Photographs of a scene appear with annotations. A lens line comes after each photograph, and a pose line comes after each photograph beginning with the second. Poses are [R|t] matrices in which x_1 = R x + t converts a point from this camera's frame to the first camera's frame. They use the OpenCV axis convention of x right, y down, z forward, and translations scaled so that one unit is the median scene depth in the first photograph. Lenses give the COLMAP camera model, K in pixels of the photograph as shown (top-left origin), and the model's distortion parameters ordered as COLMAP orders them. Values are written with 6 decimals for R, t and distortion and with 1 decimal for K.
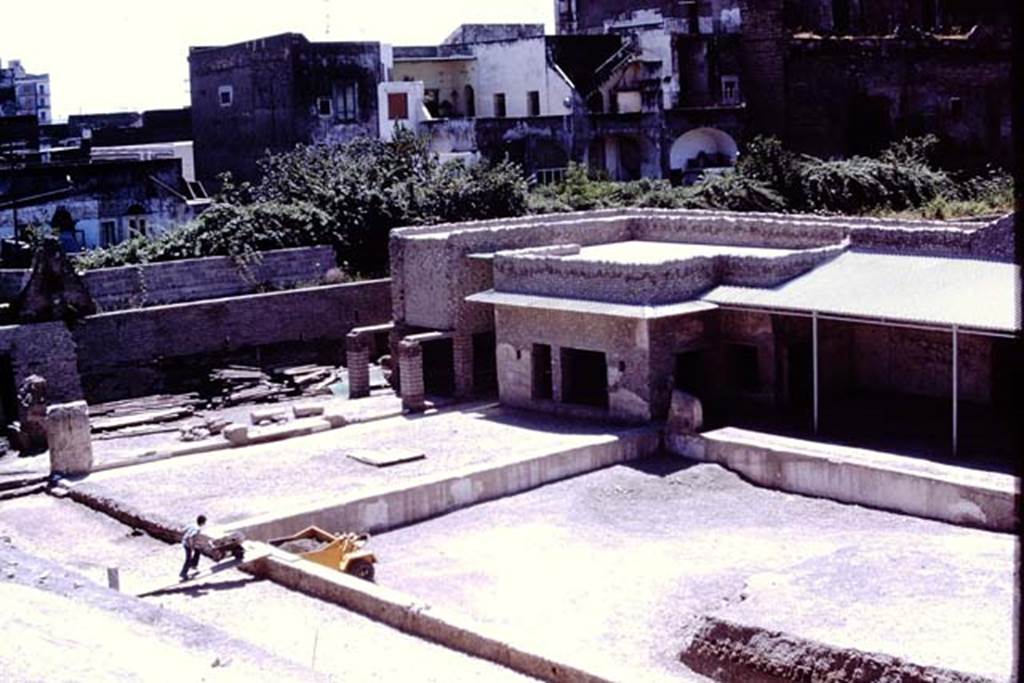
lens RADIAL K [[1508.8, 0, 512.0], [0, 1508.8, 341.5], [0, 0, 1]] dist [-0.332344, 0.584641]
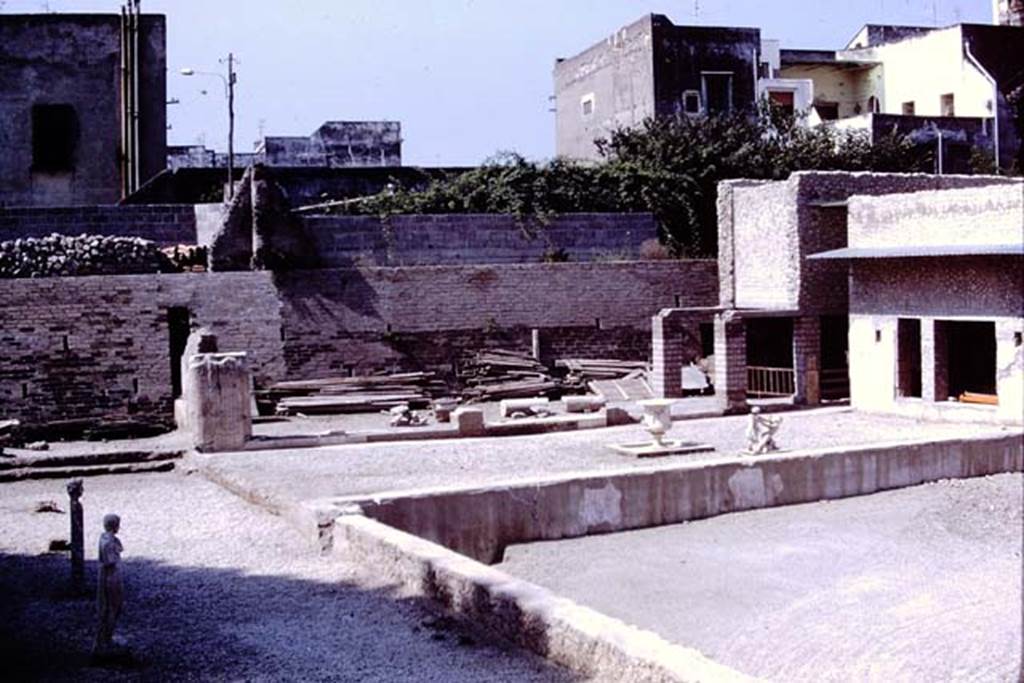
lens RADIAL K [[1508.8, 0, 512.0], [0, 1508.8, 341.5], [0, 0, 1]] dist [-0.332344, 0.584641]
pose [[0.954126, 0.026301, -0.298247, 0.035824], [-0.053427, 0.995103, -0.083164, 0.058599], [0.294599, 0.095284, 0.950859, 0.220104]]
